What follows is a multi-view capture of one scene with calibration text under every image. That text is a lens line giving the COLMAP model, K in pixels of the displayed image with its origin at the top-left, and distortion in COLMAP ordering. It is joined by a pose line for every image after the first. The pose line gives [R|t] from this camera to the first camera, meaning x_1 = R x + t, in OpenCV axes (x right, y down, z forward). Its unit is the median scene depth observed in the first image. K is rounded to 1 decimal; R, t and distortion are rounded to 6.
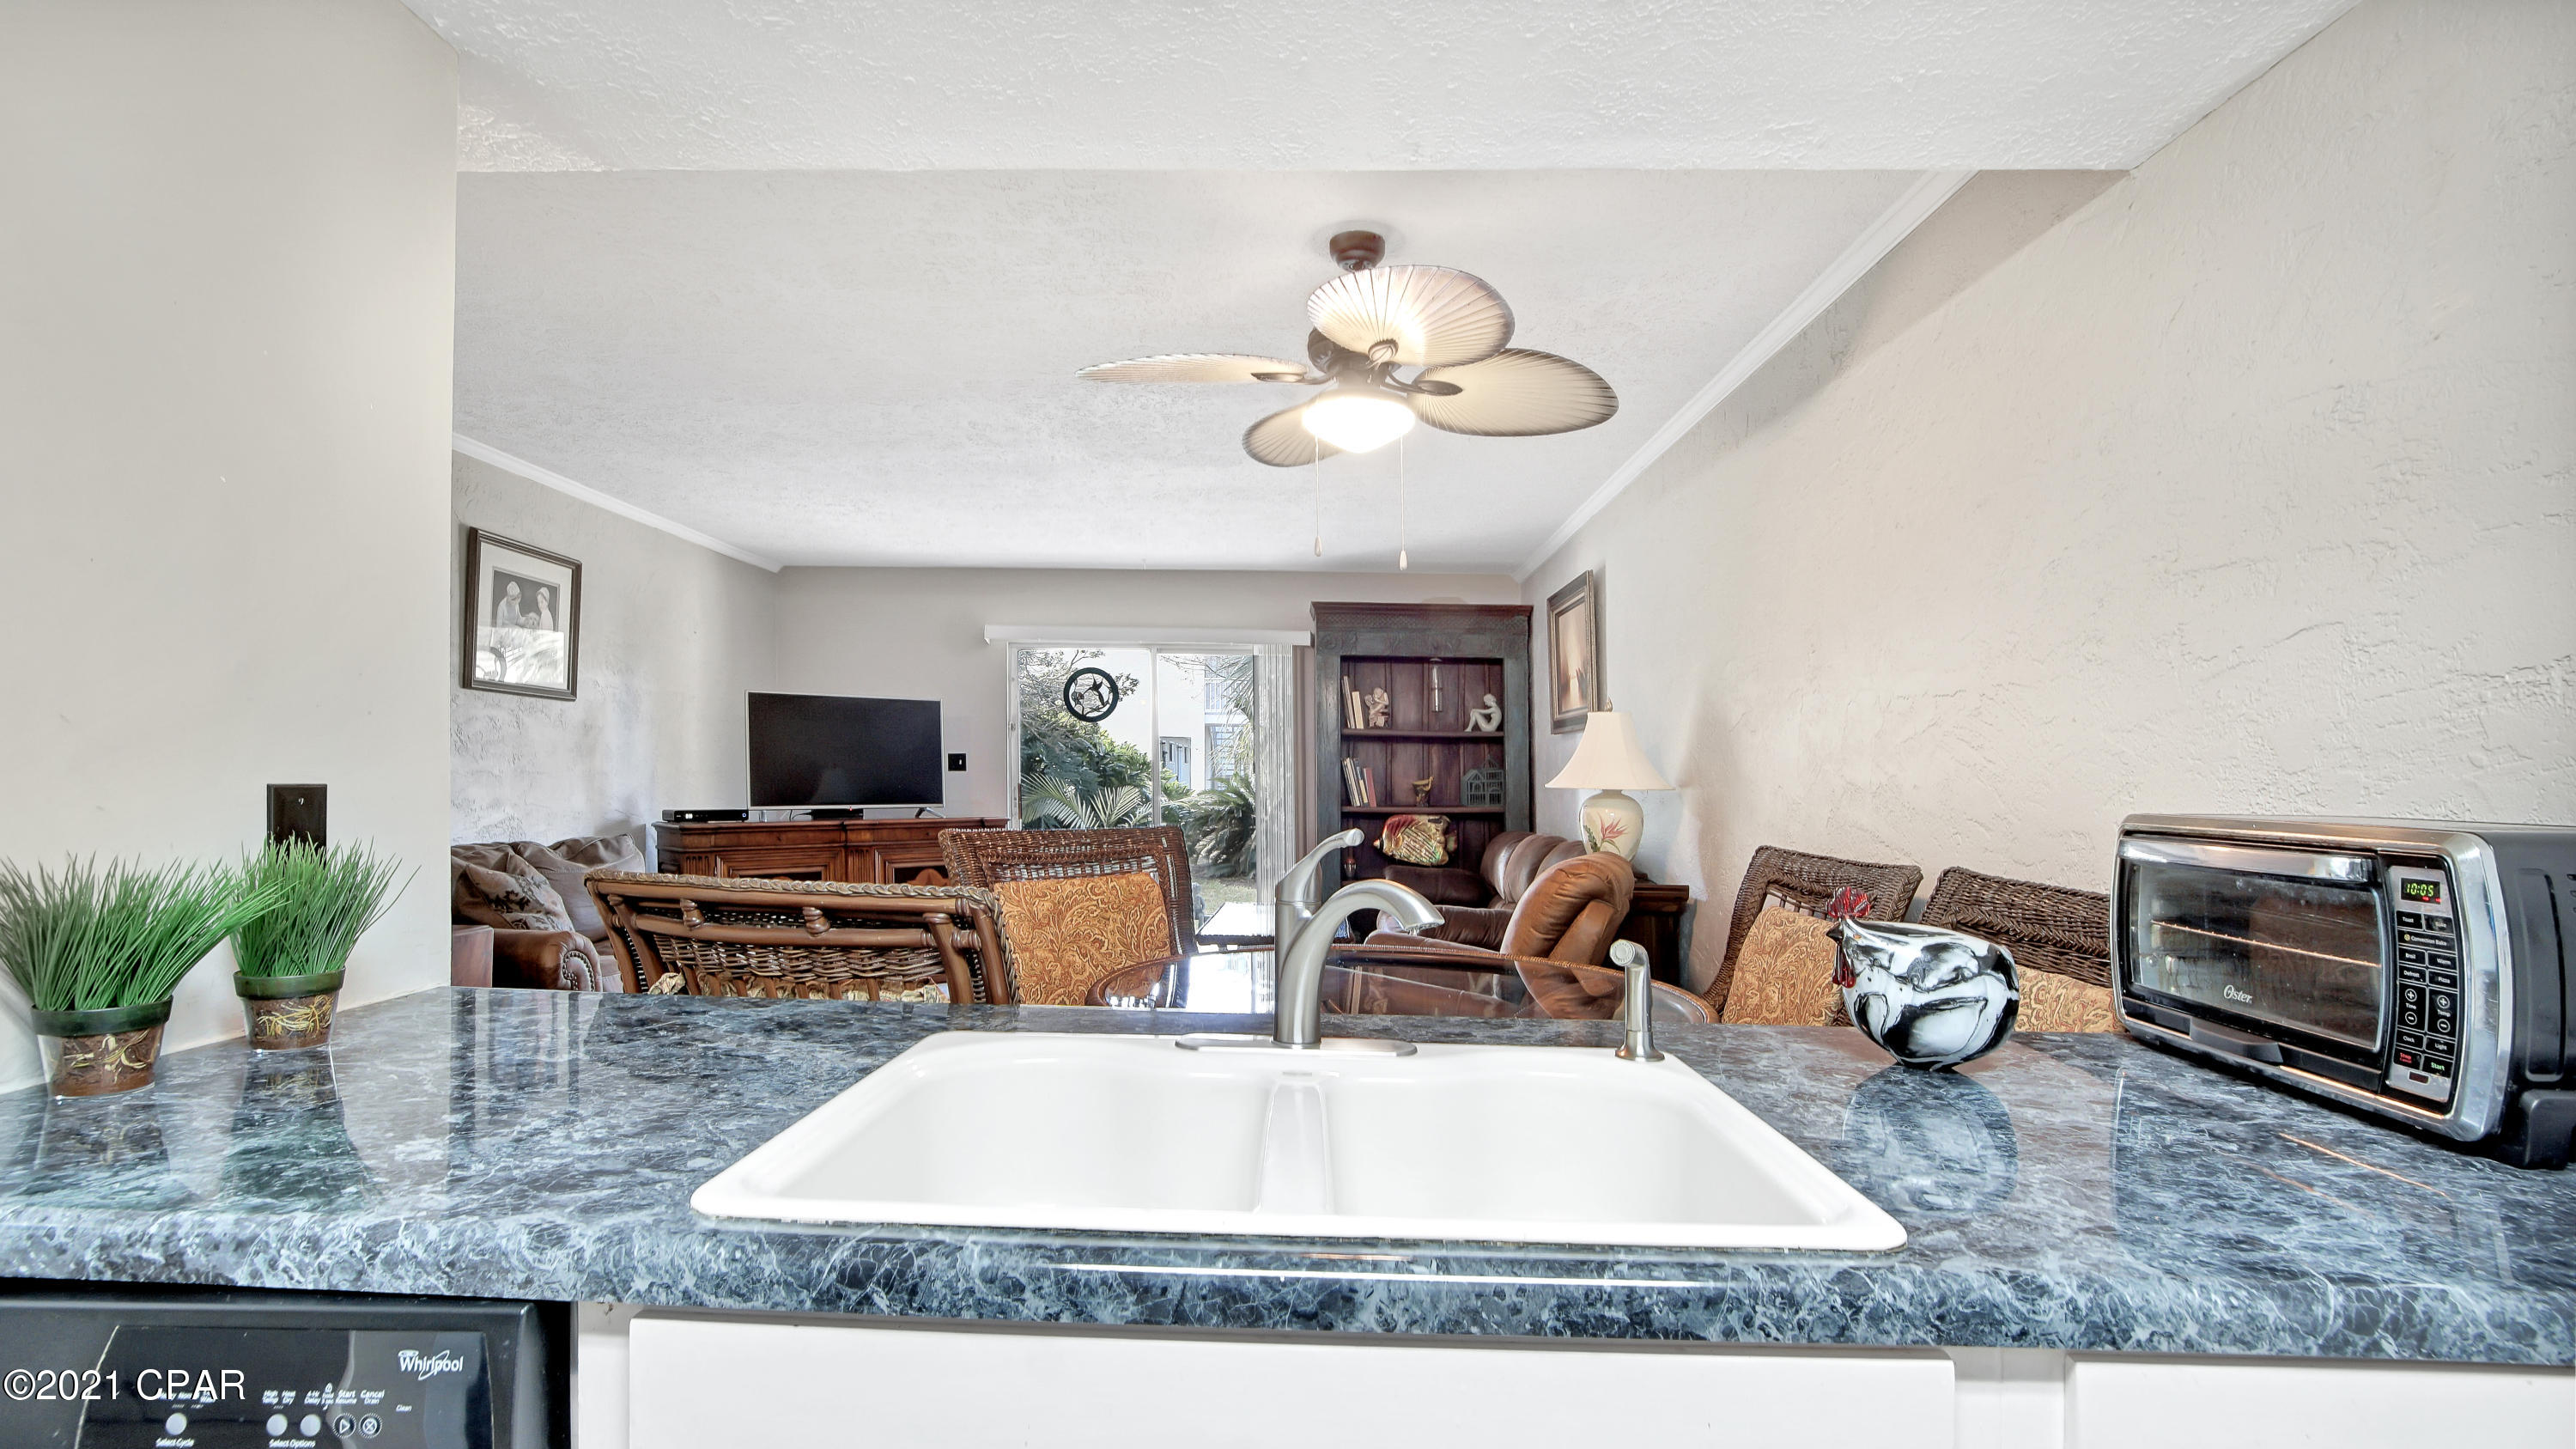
lens RADIAL K [[1180.3, 0, 1256.4], [0, 1180.3, 732.2], [0, 0, 1]] dist [-0.016087, 0.004606]
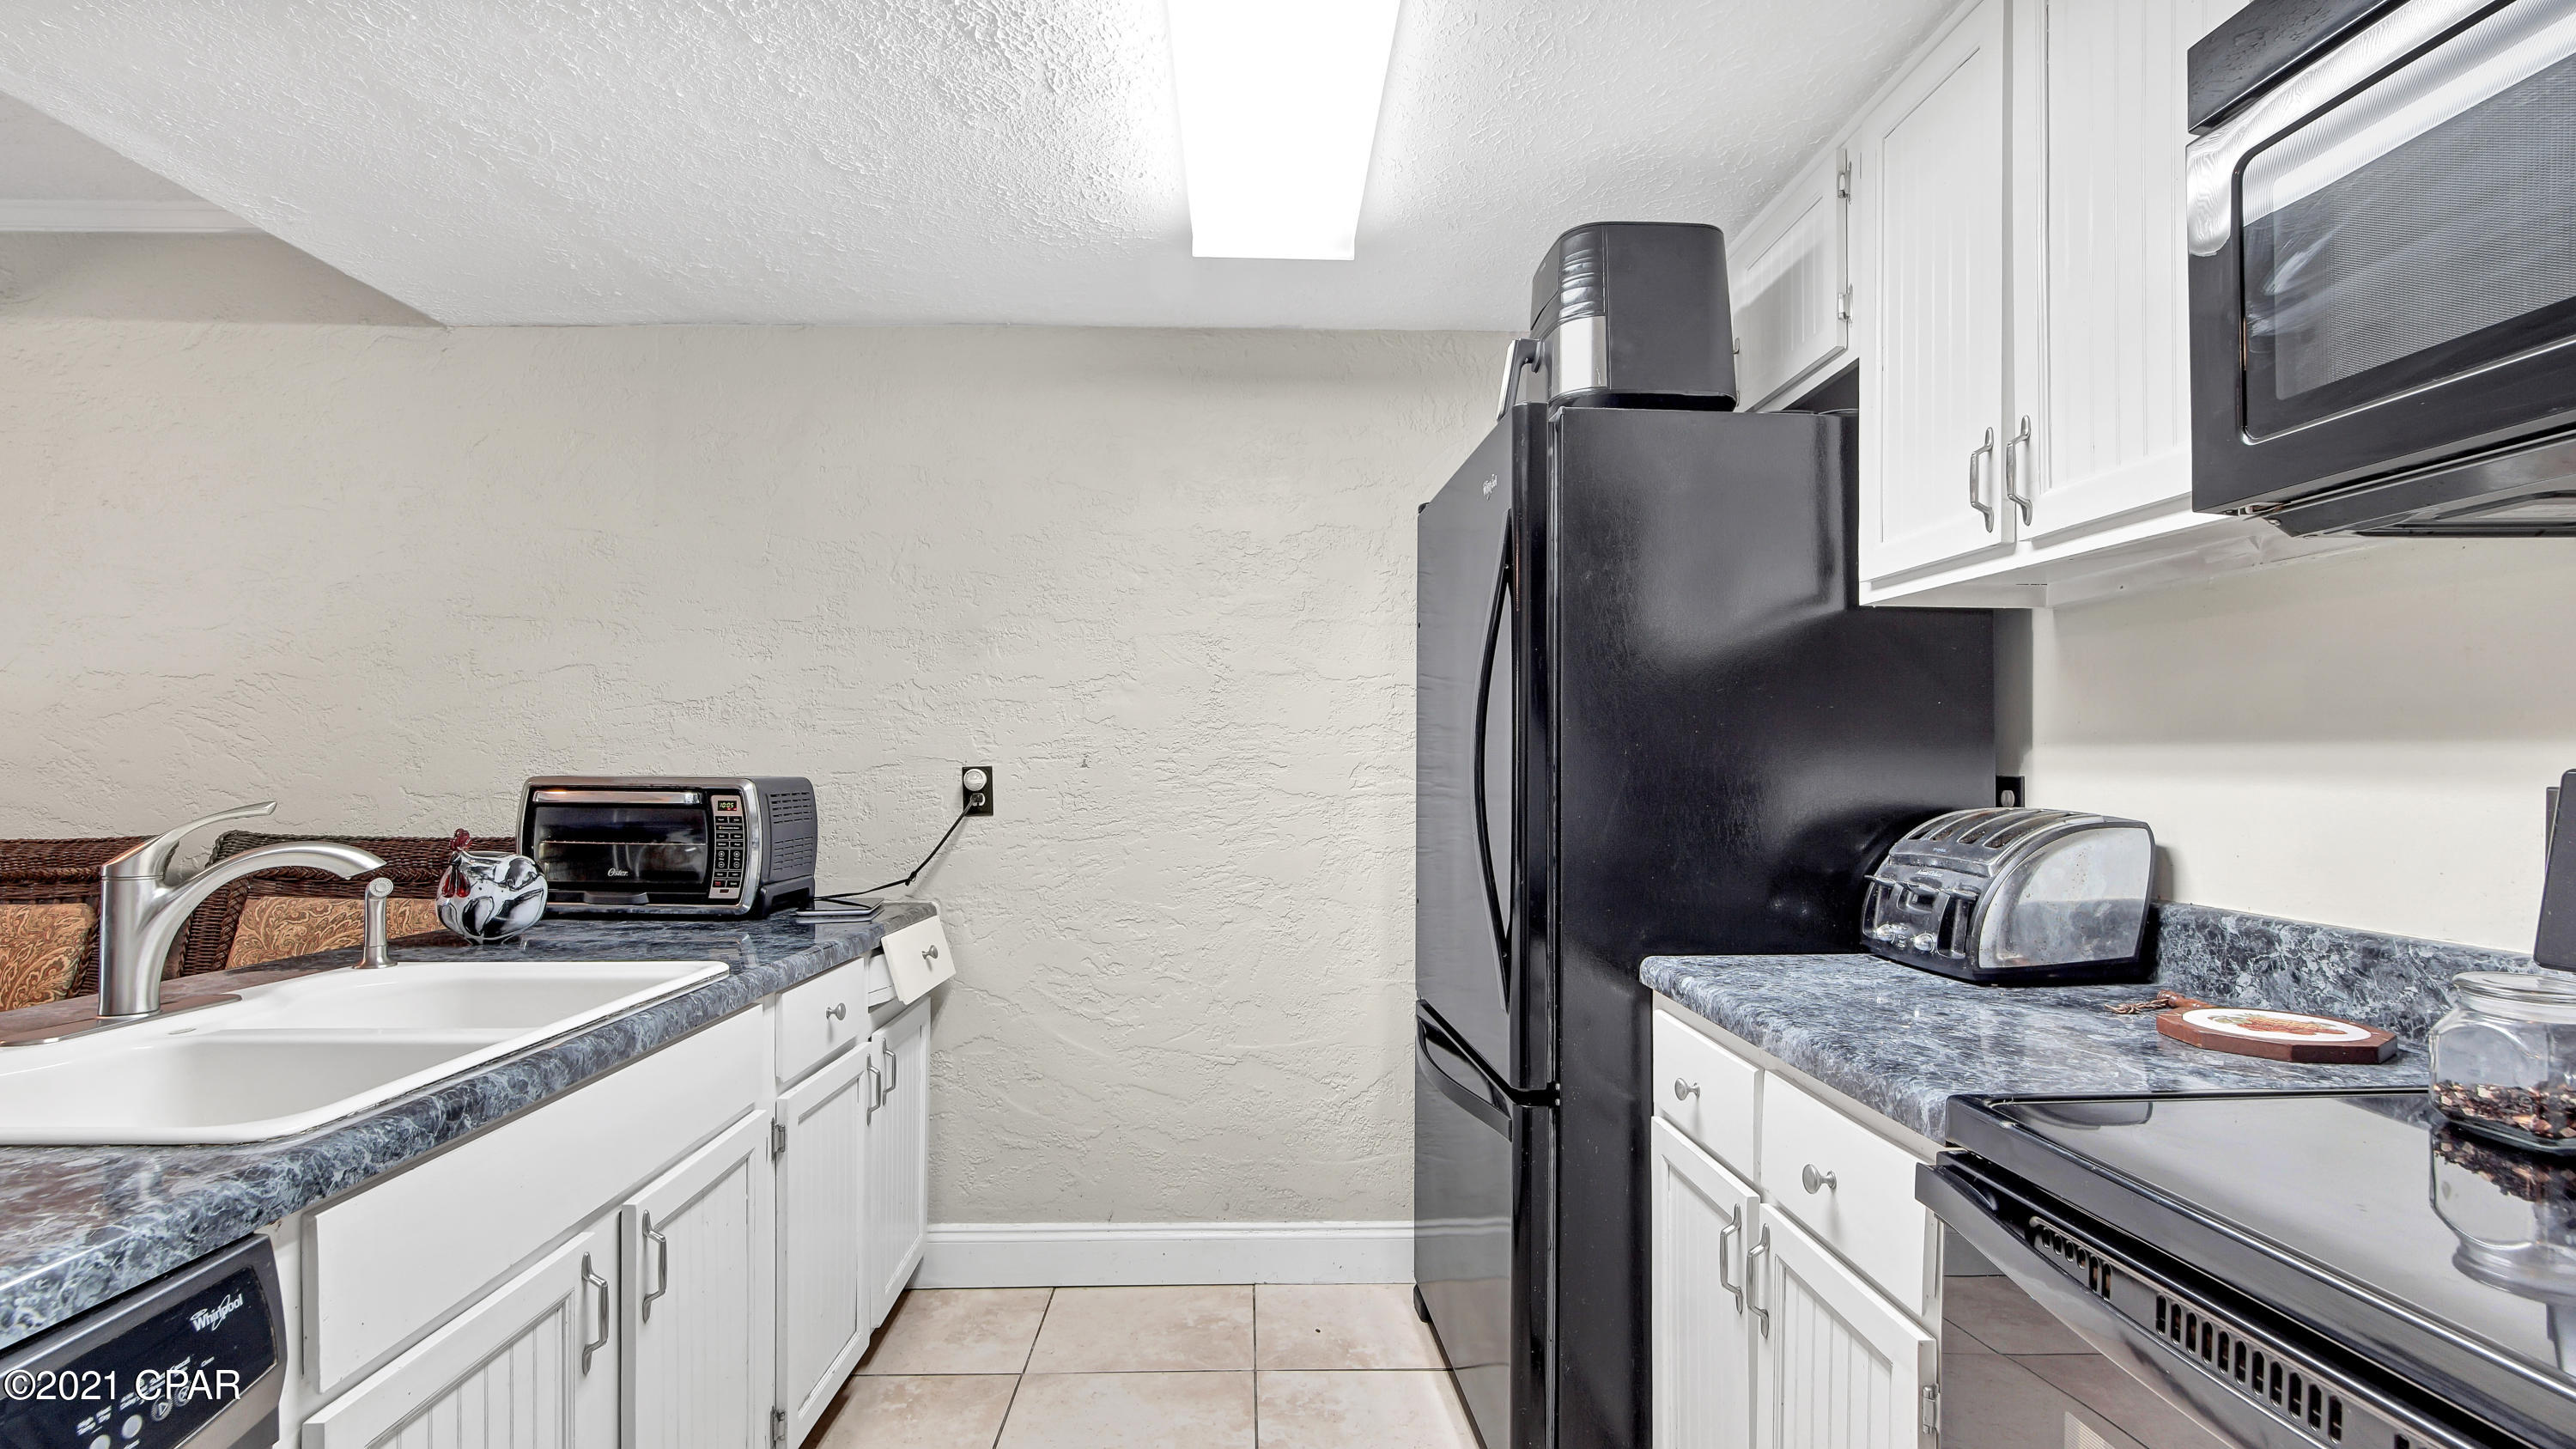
lens RADIAL K [[1180.3, 0, 1291.8], [0, 1180.3, 731.8], [0, 0, 1]] dist [-0.016087, 0.004606]
pose [[-0.048813, 0.008280, 0.998774, -1.057430], [-0.041170, 0.999099, -0.010295, -0.021201], [-0.997959, -0.041622, -0.048428, 0.029712]]
